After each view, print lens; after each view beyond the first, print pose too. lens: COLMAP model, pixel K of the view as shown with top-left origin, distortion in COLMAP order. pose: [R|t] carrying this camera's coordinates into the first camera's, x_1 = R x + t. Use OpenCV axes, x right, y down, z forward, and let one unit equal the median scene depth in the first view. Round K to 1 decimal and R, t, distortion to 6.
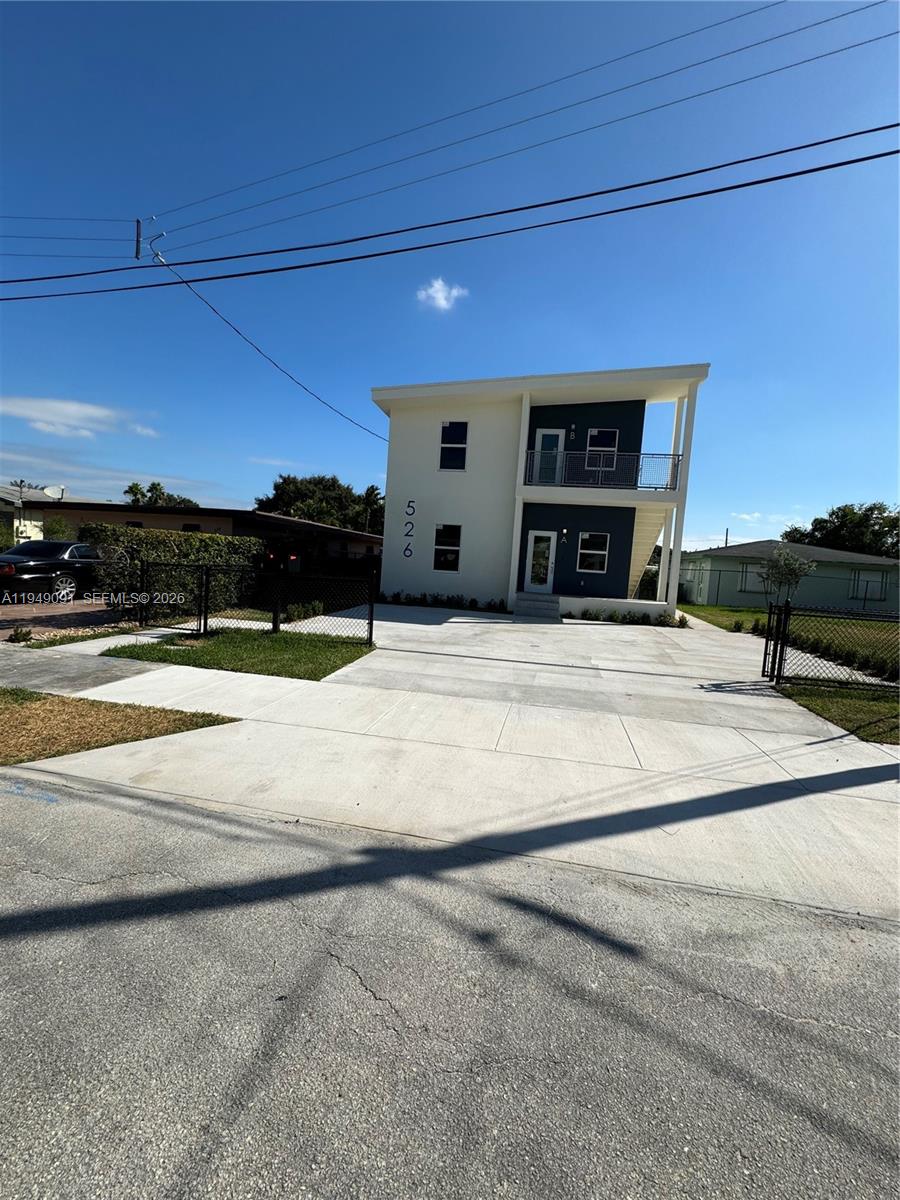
lens RADIAL K [[484.4, 0, 450.0], [0, 484.4, 600.0], [0, 0, 1]] dist [0.000054, -0.000043]
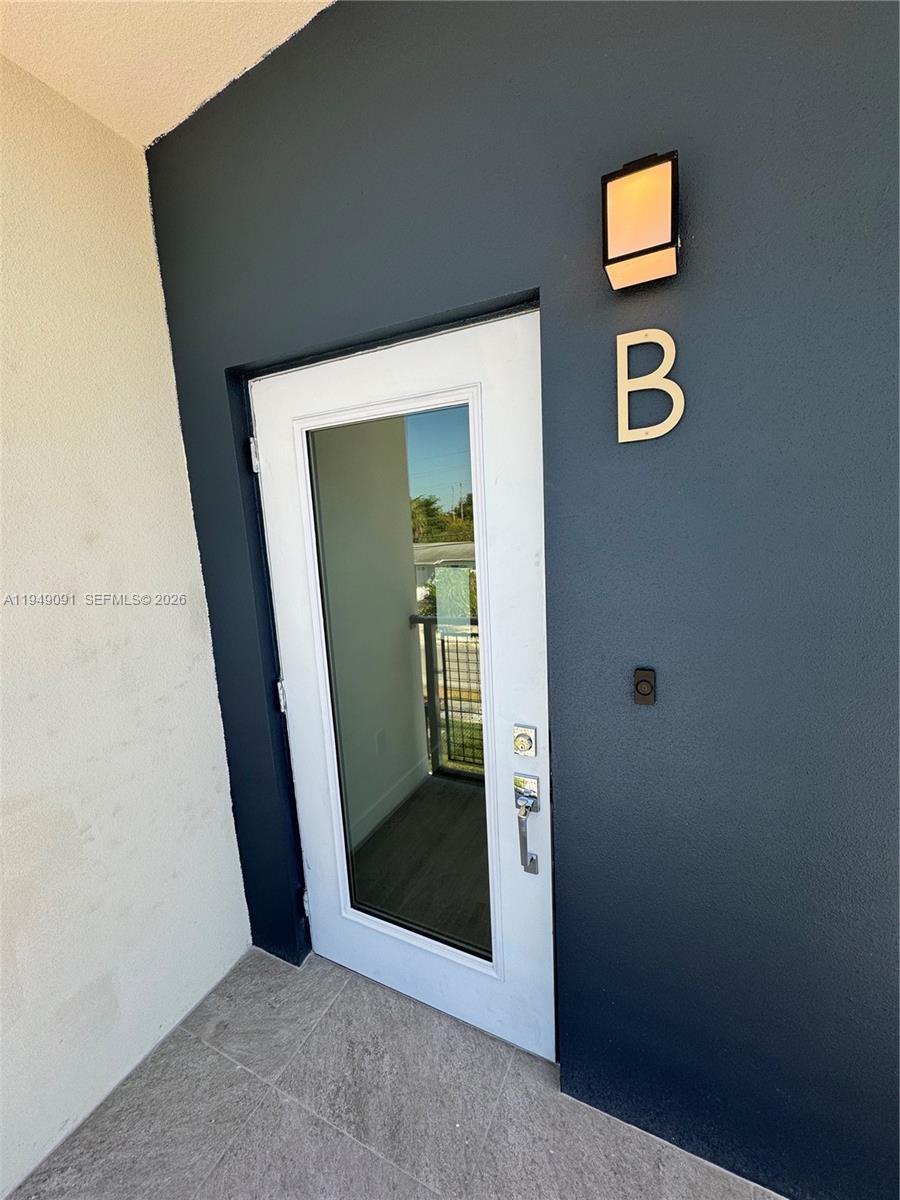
lens RADIAL K [[484.4, 0, 450.0], [0, 484.4, 600.0], [0, 0, 1]] dist [0.000054, -0.000043]
pose [[0.952268, -0.067157, -0.297783, 0.243246], [0.090808, 0.993659, 0.066298, -0.315171], [0.291442, -0.090175, 0.952329, 0.921275]]
